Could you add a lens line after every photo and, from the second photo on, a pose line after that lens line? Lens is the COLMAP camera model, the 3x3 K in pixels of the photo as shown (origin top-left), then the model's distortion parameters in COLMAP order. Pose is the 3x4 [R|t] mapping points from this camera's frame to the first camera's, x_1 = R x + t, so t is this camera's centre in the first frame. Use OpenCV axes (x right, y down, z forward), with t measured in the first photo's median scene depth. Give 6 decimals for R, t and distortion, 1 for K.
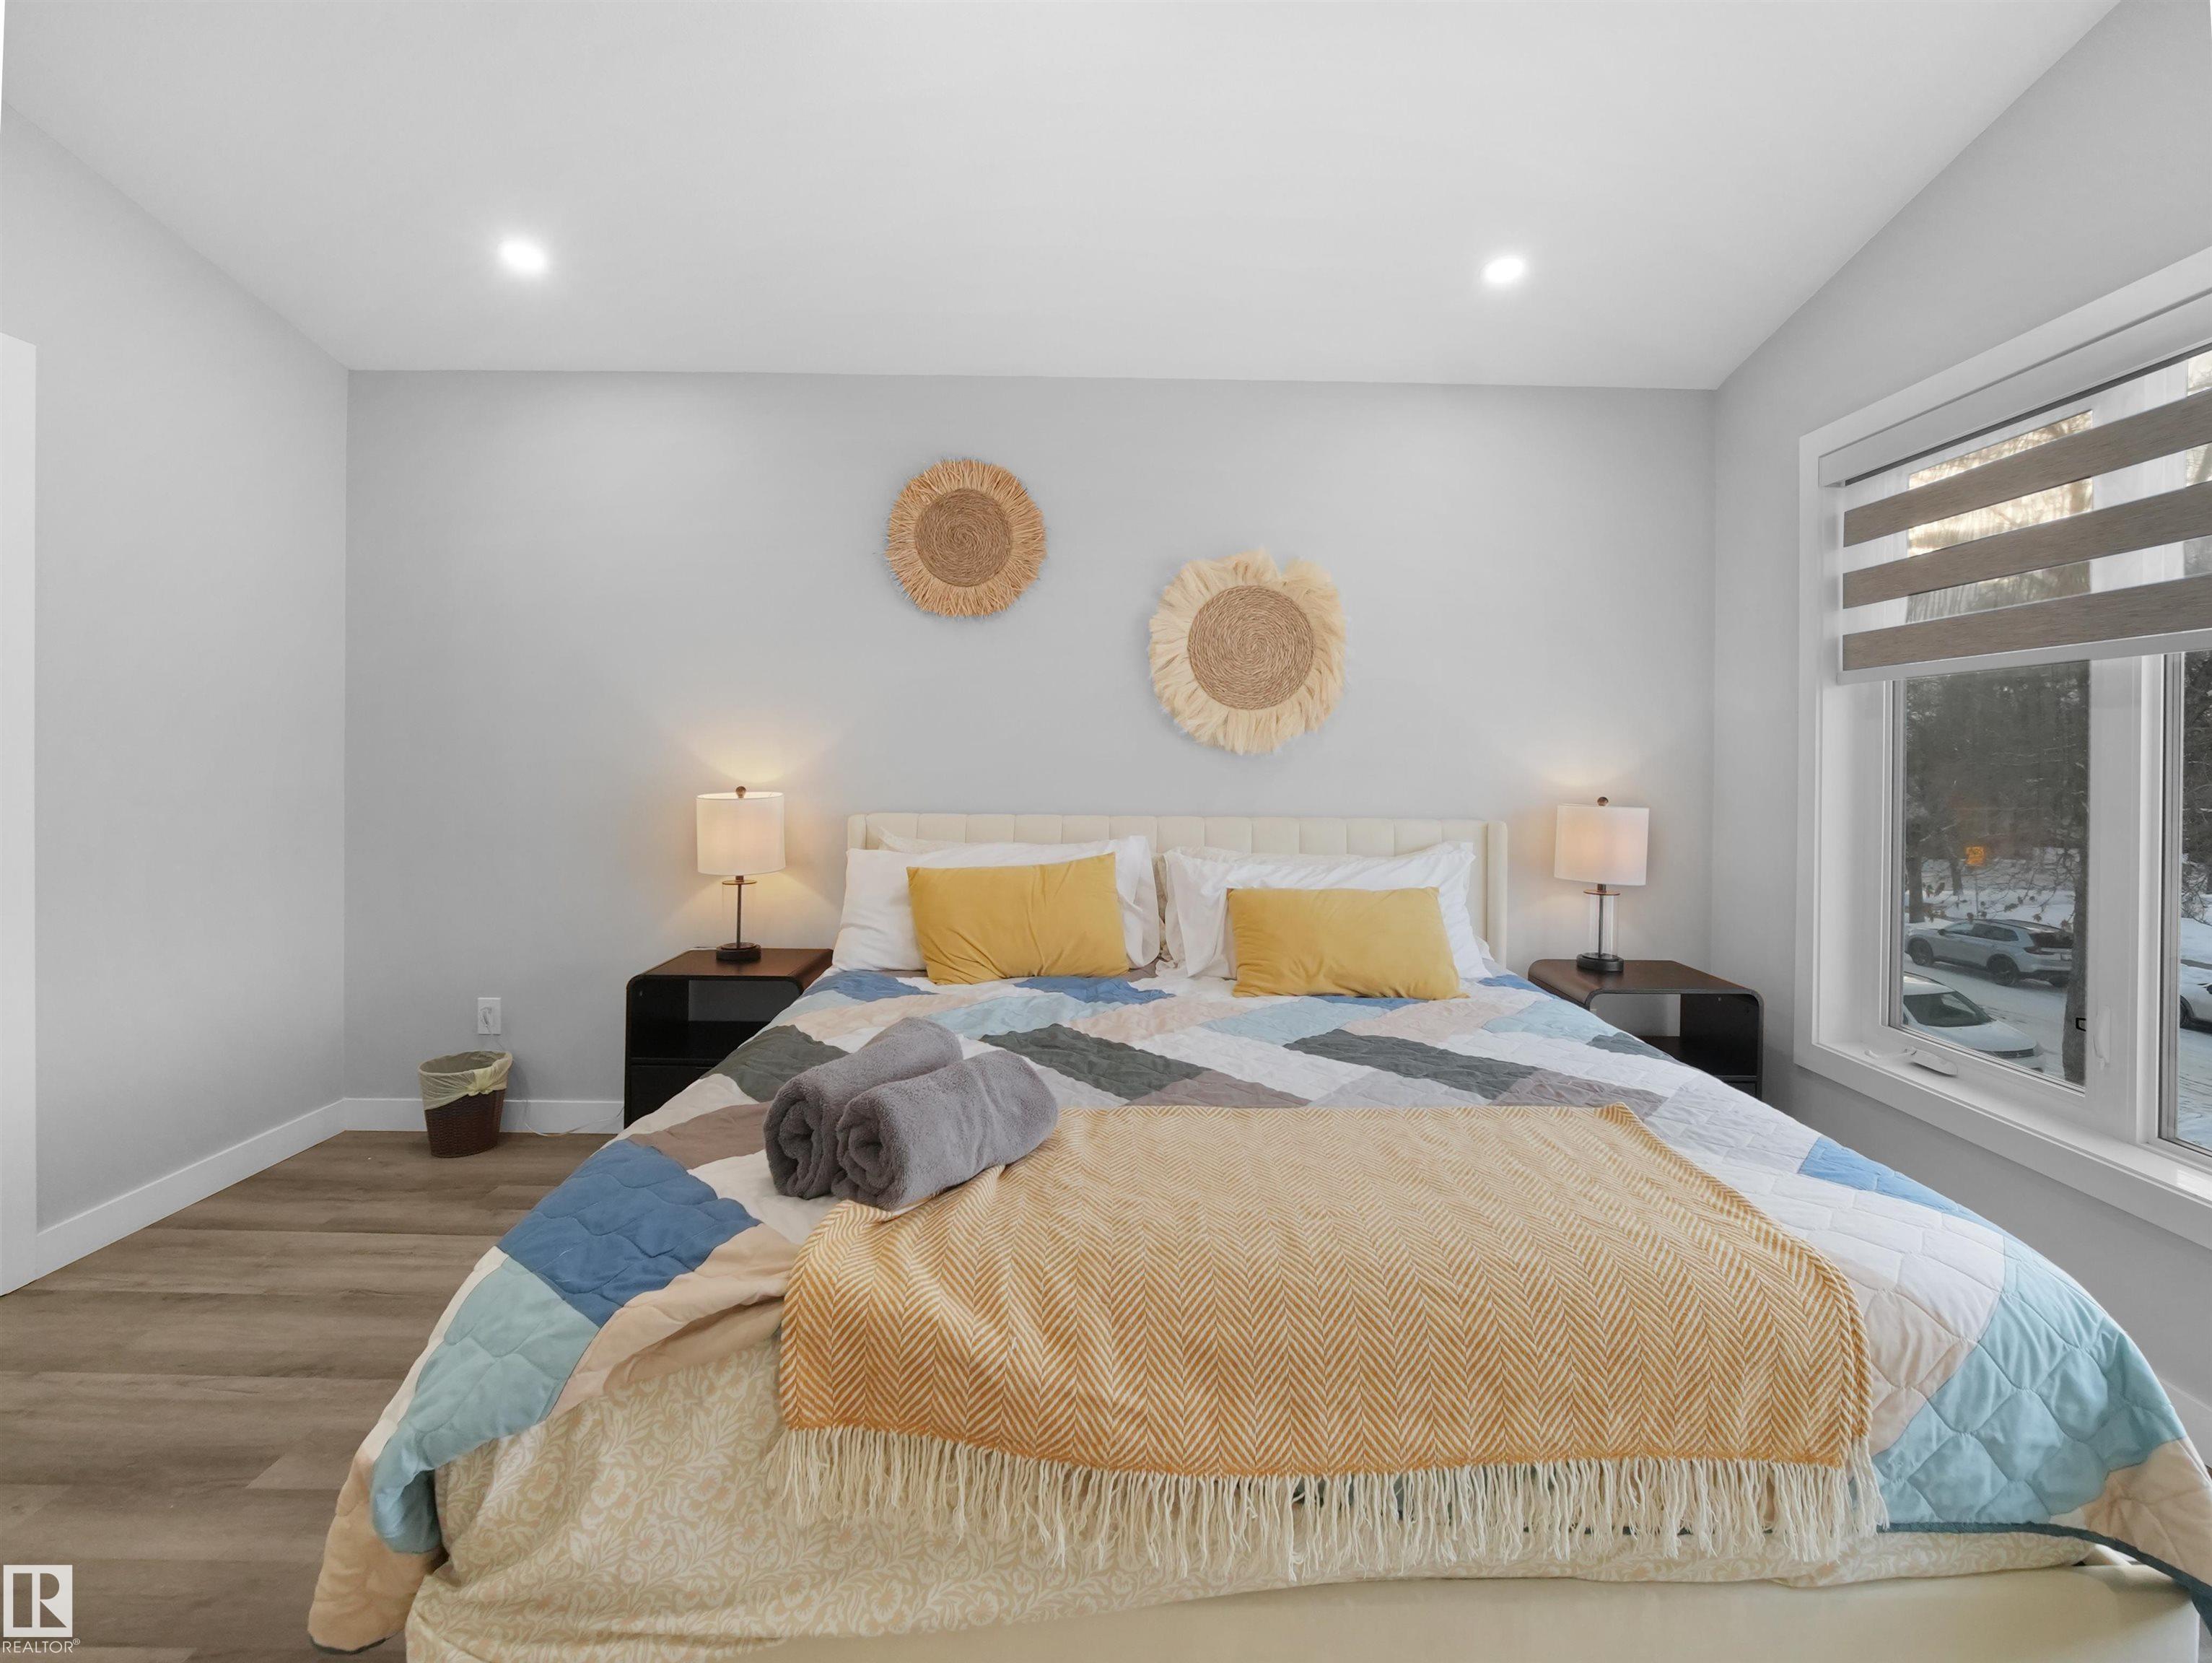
lens RADIAL K [[1007.3, 0, 1105.7], [0, 1007.3, 774.4], [0, 0, 1]] dist [-0.020889, 0.002583]
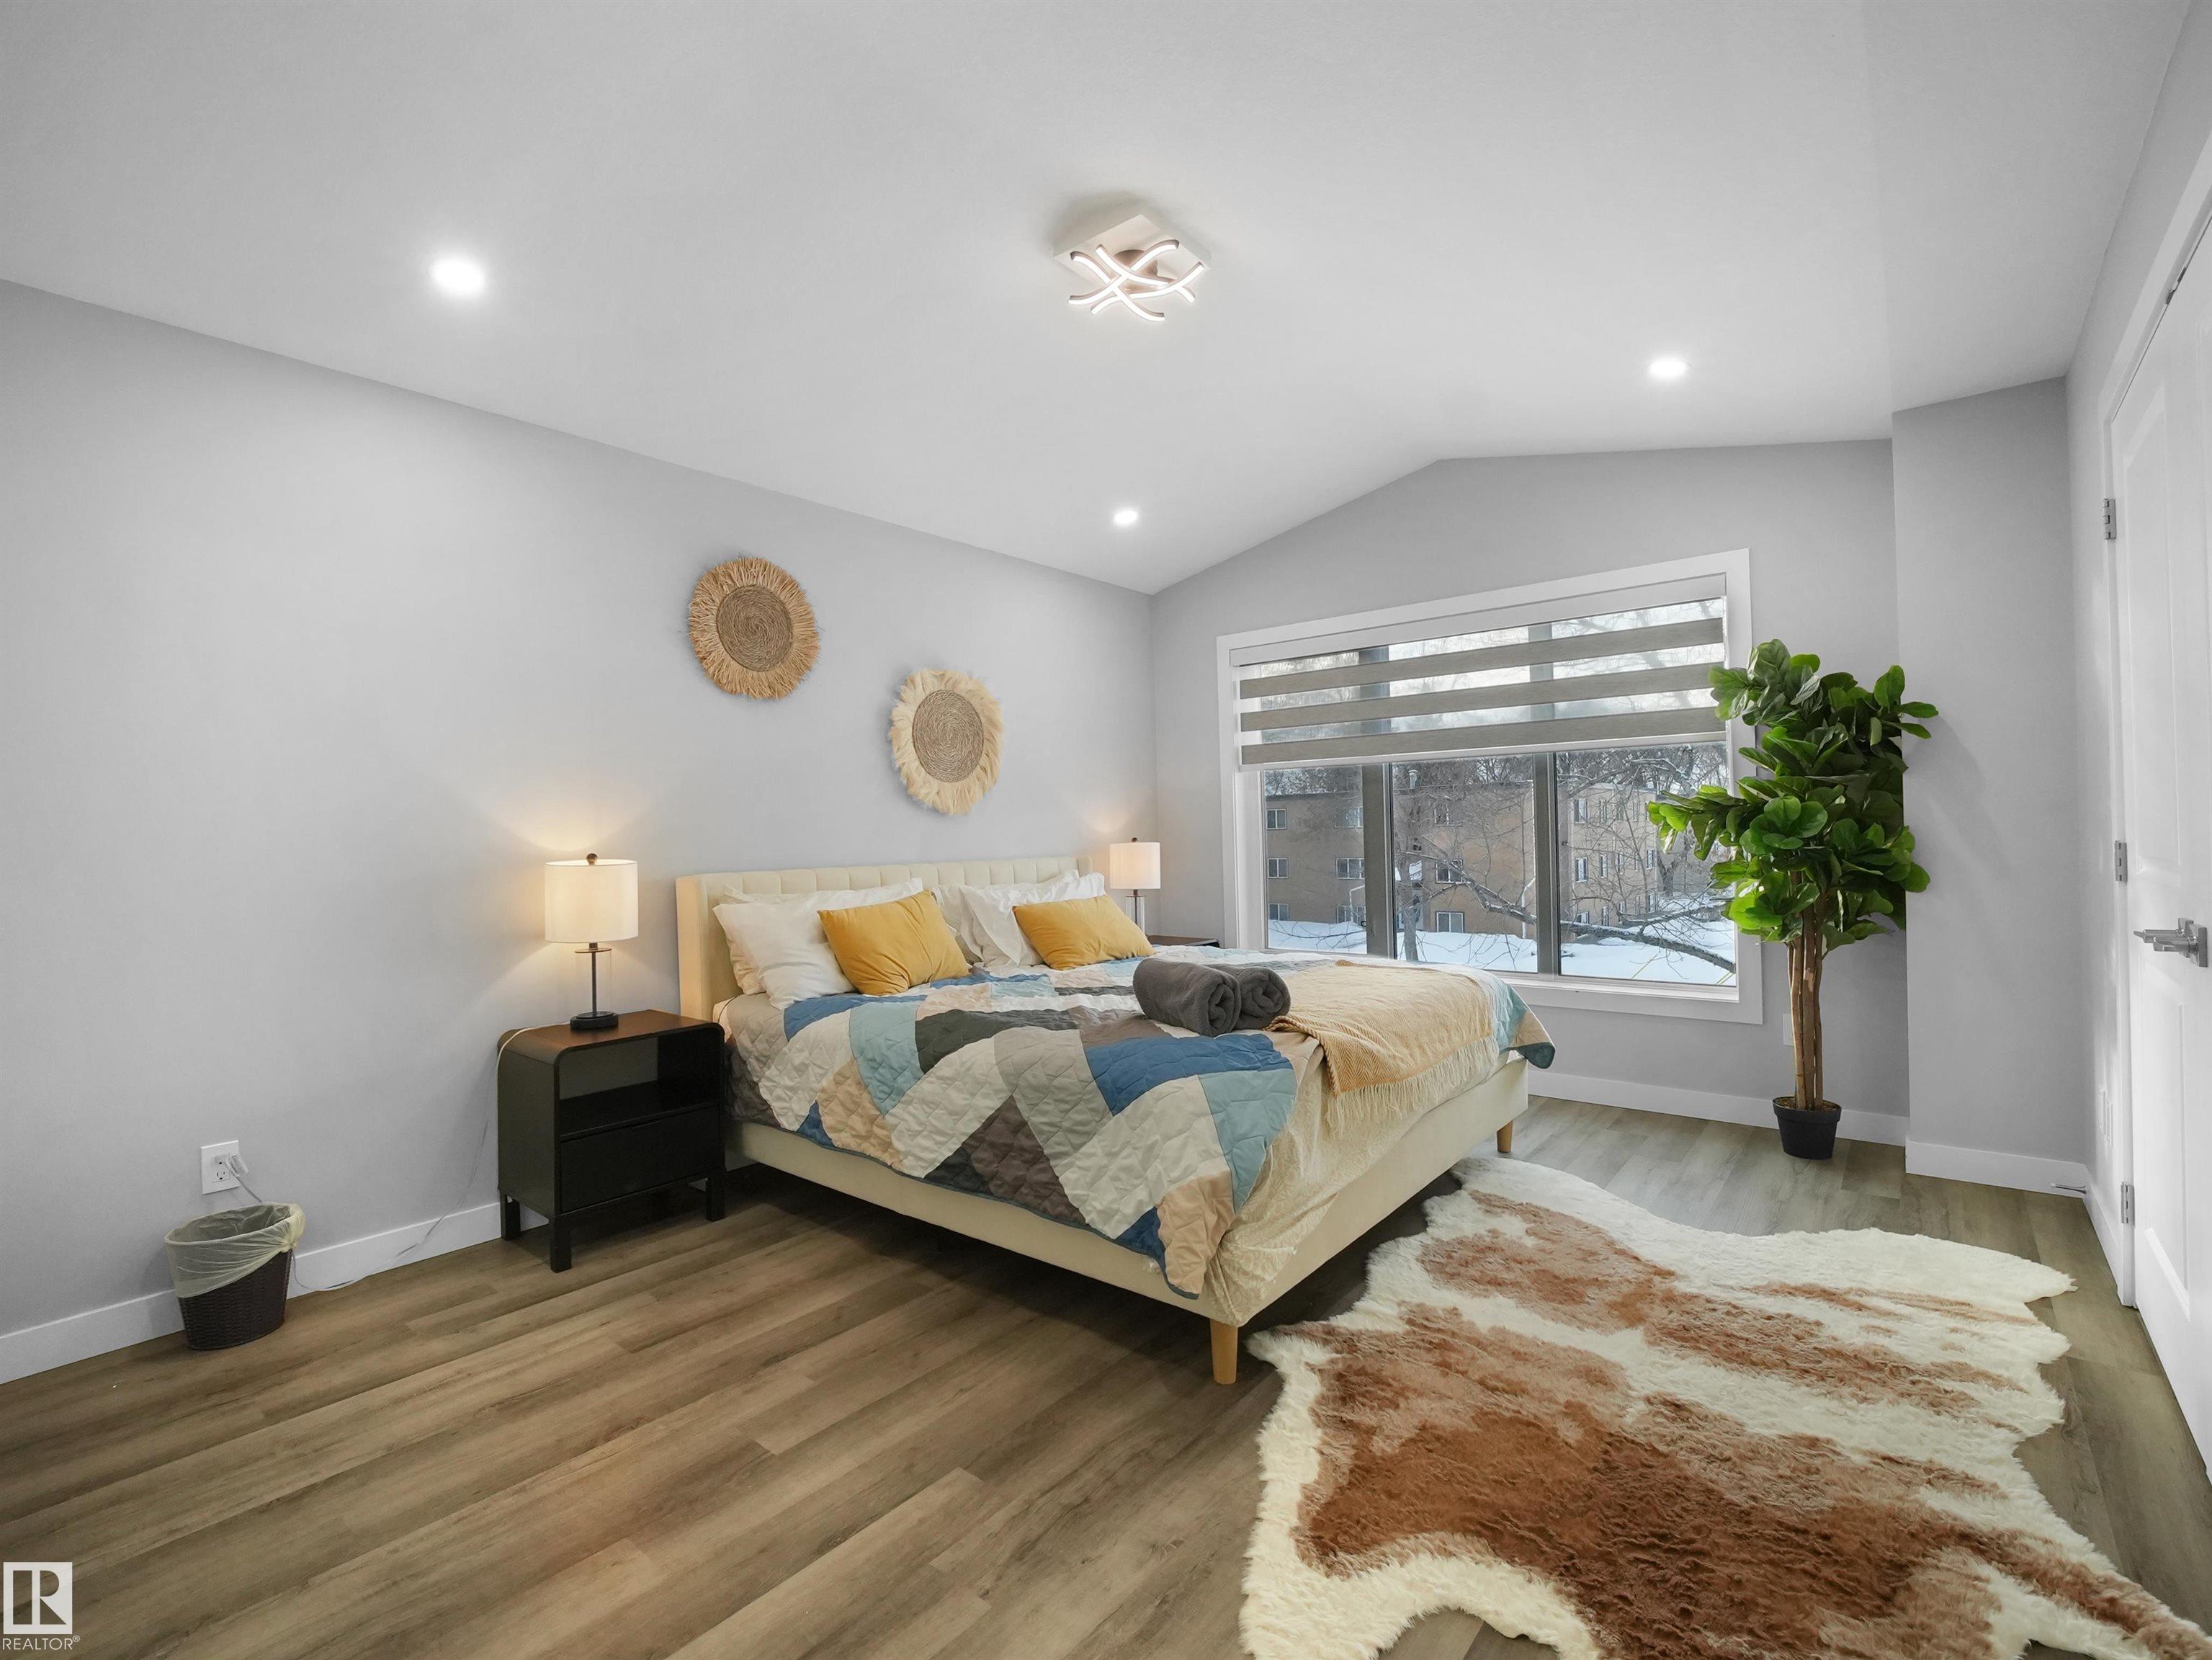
lens RADIAL K [[1007.4, 0, 1116.2], [0, 1007.4, 848.1], [0, 0, 1]] dist [-0.020889, 0.002583]
pose [[0.635541, -0.038399, 0.771112, -0.769483], [0.040273, 0.999052, 0.016557, 0.010574], [-0.771016, 0.020533, 0.636485, -0.027745]]
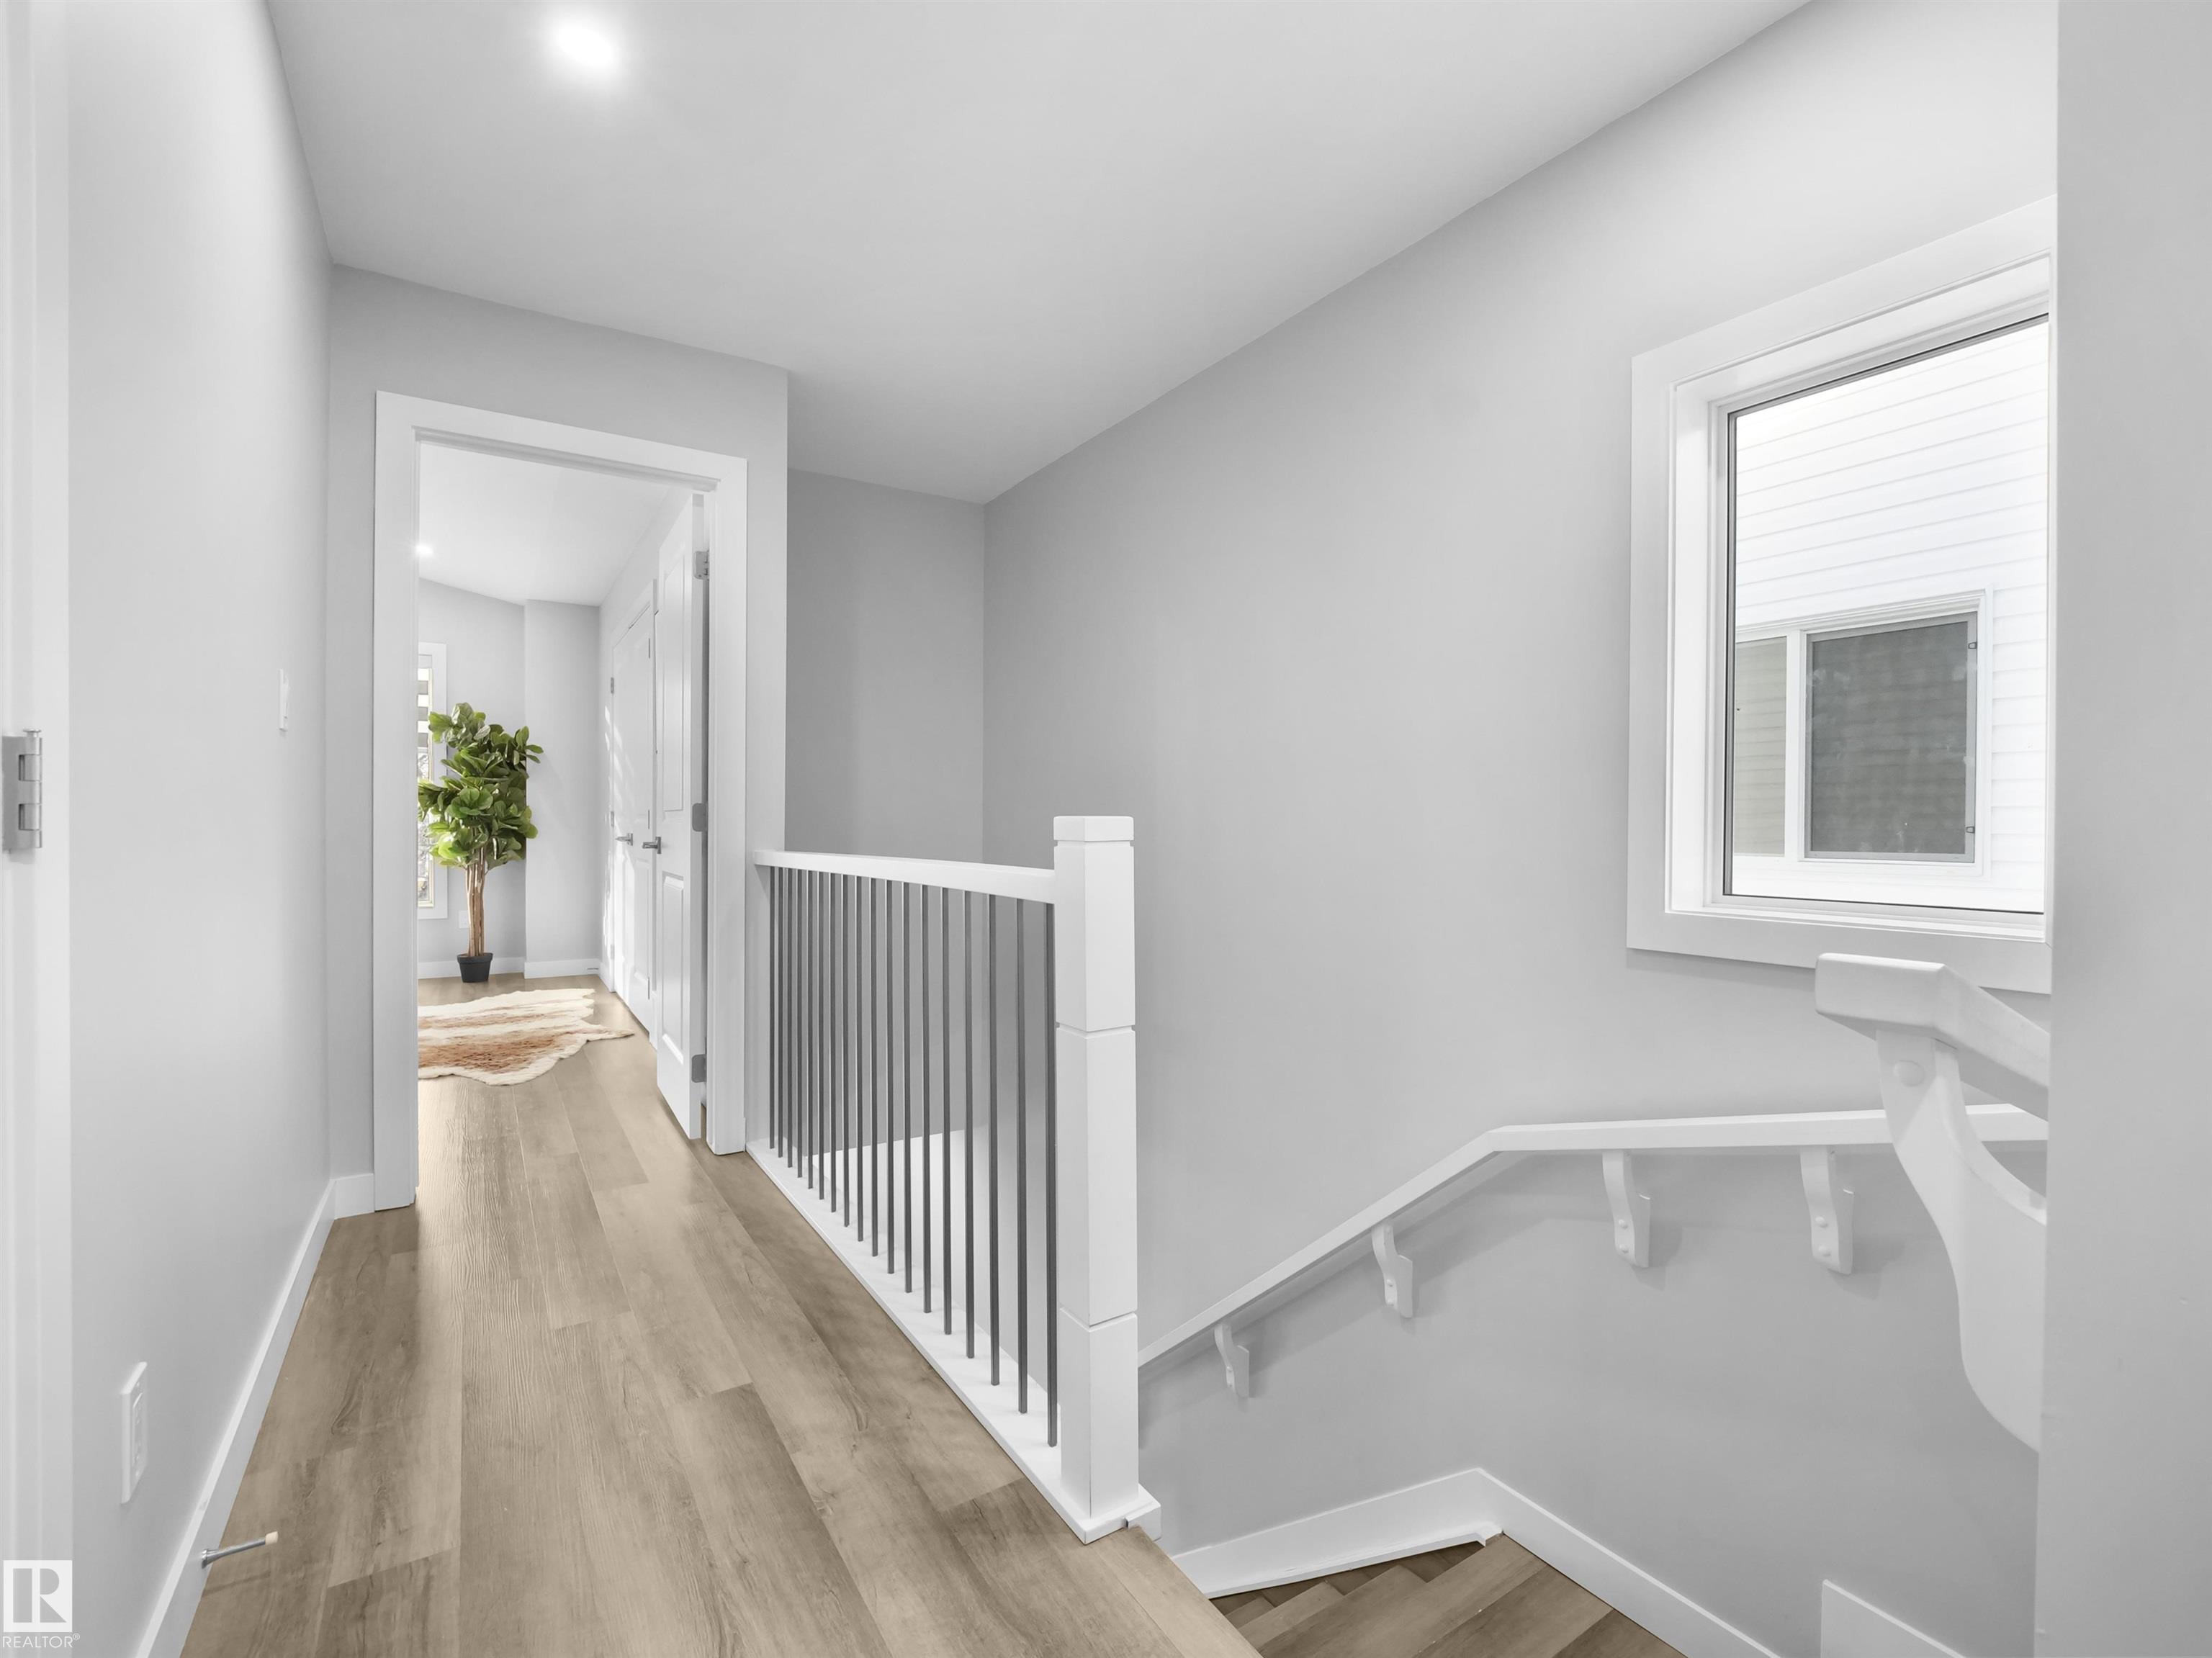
lens RADIAL K [[1007.1, 0, 1113.0], [0, 1007.1, 818.4], [0, 0, 1]] dist [-0.020889, 0.002583]
pose [[-0.532873, -0.018781, 0.845987, -1.518779], [-0.003057, 0.999790, 0.020270, 0.016147], [-0.846190, 0.008215, -0.532819, 0.043097]]
